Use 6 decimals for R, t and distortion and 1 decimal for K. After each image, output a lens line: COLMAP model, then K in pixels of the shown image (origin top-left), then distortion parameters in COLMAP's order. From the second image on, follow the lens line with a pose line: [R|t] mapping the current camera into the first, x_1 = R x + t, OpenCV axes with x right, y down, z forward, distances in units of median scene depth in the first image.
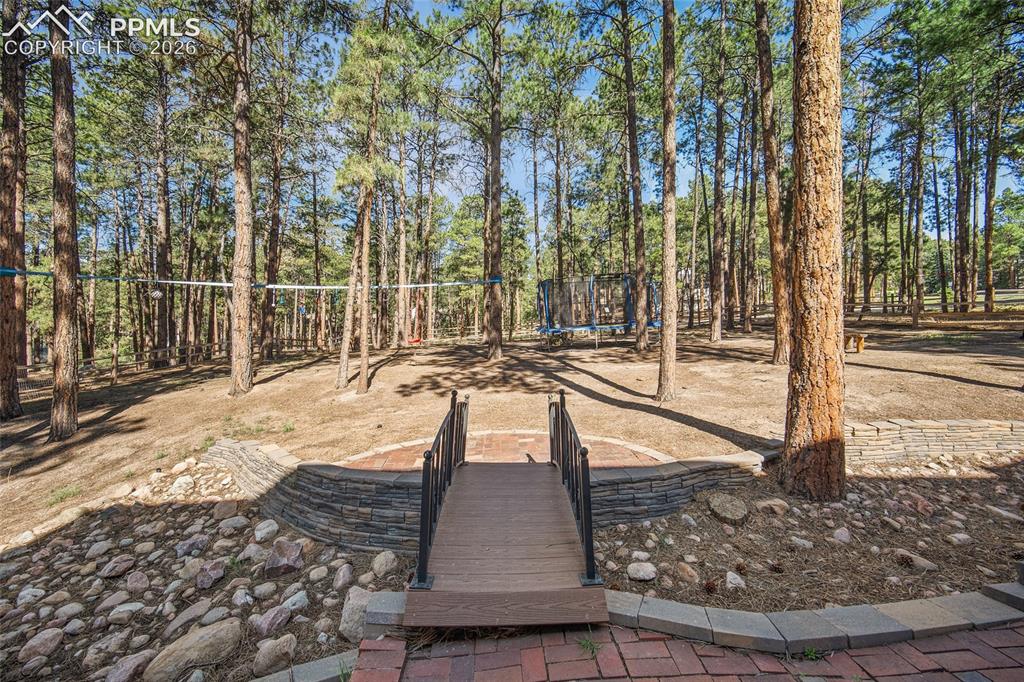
lens RADIAL K [[405.5, 0, 516.1], [0, 405.5, 317.2], [0, 0, 1]] dist [-0.009193, -0.000134]
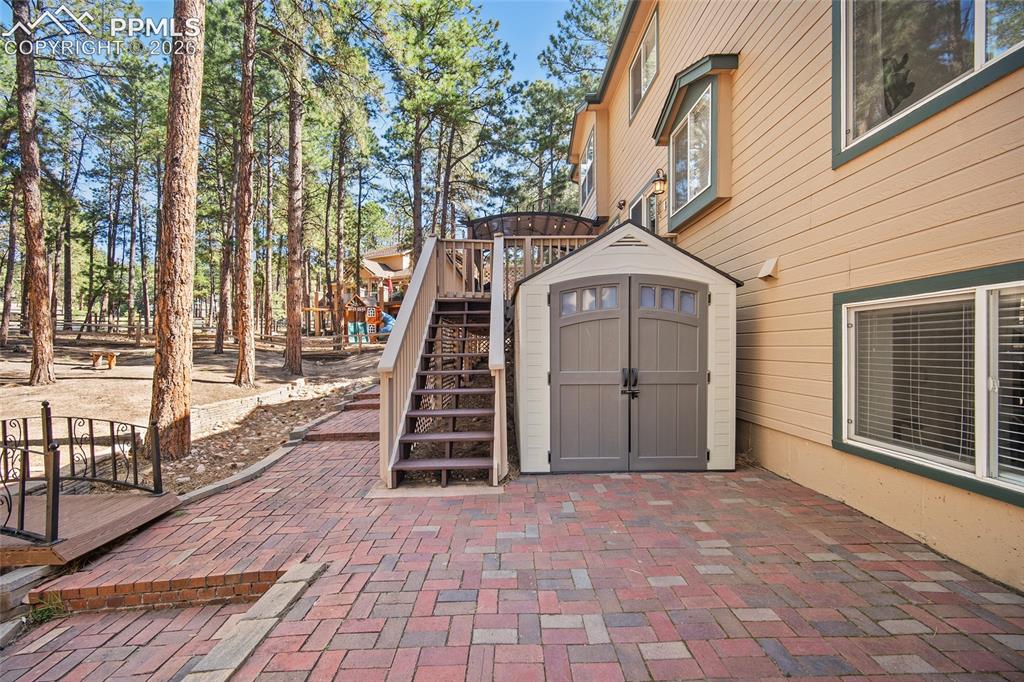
lens RADIAL K [[405.5, 0, 513.6], [0, 405.5, 346.6], [0, 0, 1]] dist [-0.009193, -0.000134]
pose [[-0.033664, -0.000018, 0.999433, -0.828875], [-0.027048, 0.999634, -0.000893, -0.010304], [-0.999067, -0.027062, -0.033653, -0.227900]]
